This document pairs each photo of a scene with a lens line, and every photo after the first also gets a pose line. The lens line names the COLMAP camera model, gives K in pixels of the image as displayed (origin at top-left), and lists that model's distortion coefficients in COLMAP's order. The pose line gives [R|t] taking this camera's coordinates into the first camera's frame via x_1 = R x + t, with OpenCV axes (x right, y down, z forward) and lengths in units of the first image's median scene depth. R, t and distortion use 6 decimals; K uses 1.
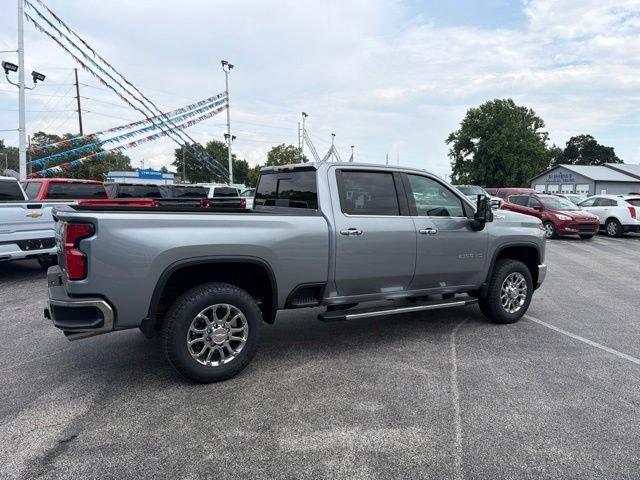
lens RADIAL K [[449.8, 0, 317.0], [0, 449.8, 236.9], [0, 0, 1]] dist [0.035376, -0.047751]
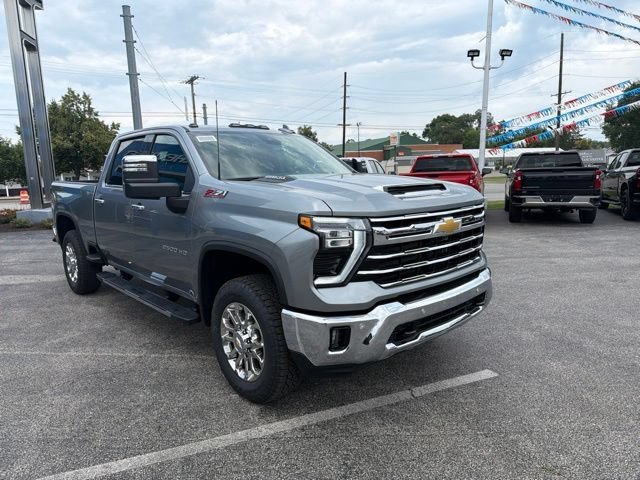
lens RADIAL K [[451.4, 0, 316.6], [0, 451.4, 241.5], [0, 0, 1]] dist [0.062415, -0.096568]
pose [[0.196551, 0.124462, -0.972562, 0.922212], [-0.060818, 0.991548, 0.114601, -0.052814], [0.978606, 0.036624, 0.202459, 0.956917]]
